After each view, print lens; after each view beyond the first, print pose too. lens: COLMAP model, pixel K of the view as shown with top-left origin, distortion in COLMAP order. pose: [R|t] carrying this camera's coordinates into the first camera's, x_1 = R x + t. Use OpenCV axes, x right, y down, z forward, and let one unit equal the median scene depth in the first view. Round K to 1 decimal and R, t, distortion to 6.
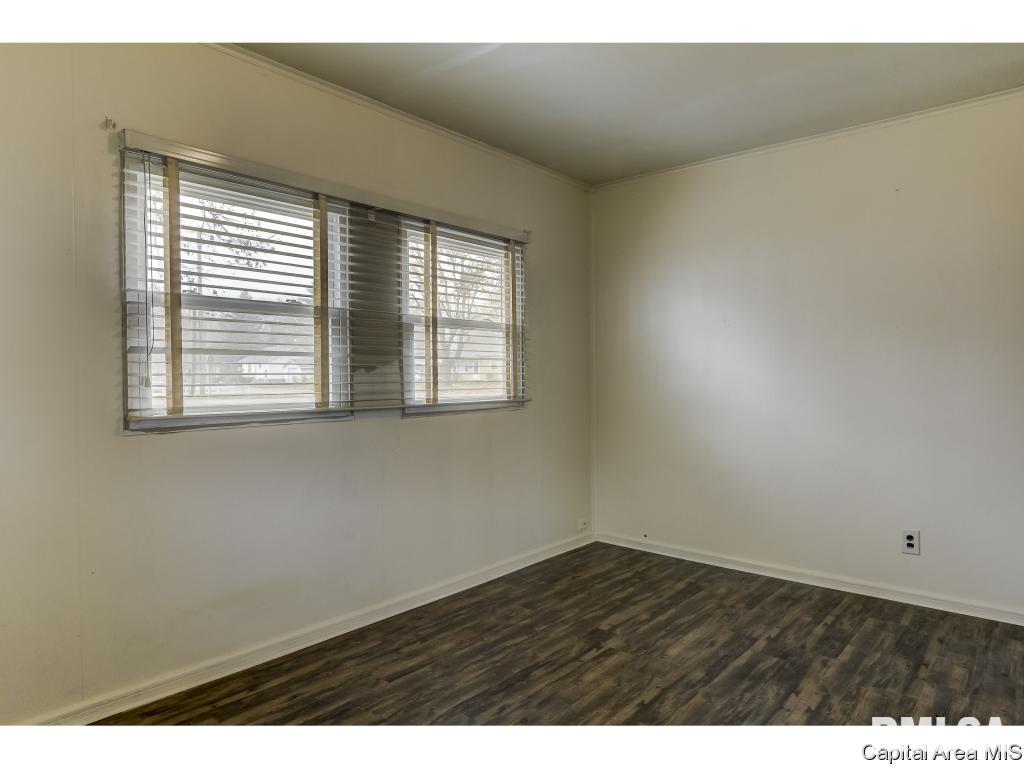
lens RADIAL K [[639.9, 0, 513.2], [0, 639.9, 380.7], [0, 0, 1]] dist [0.002985, 0.007287]
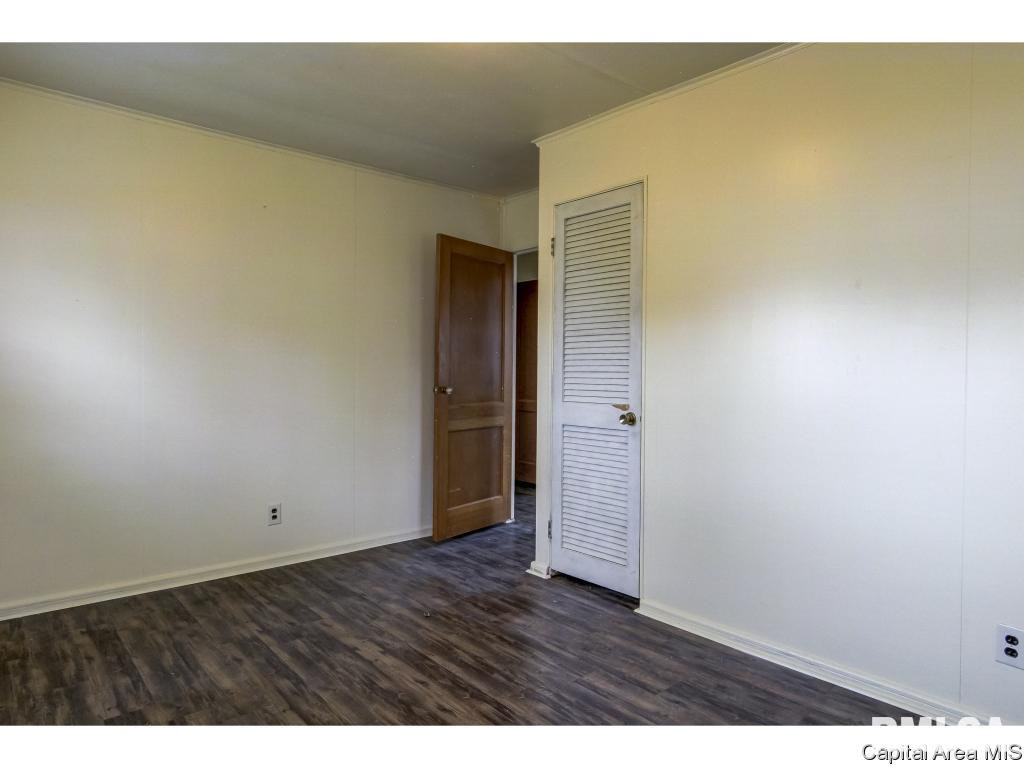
lens RADIAL K [[639.9, 0, 508.6], [0, 639.9, 383.8], [0, 0, 1]] dist [0.002985, 0.007287]
pose [[0.166017, -0.013801, 0.986026, -0.477619], [0.002630, 0.999905, 0.013552, 0.001051], [-0.986119, 0.000343, 0.166037, 0.415084]]
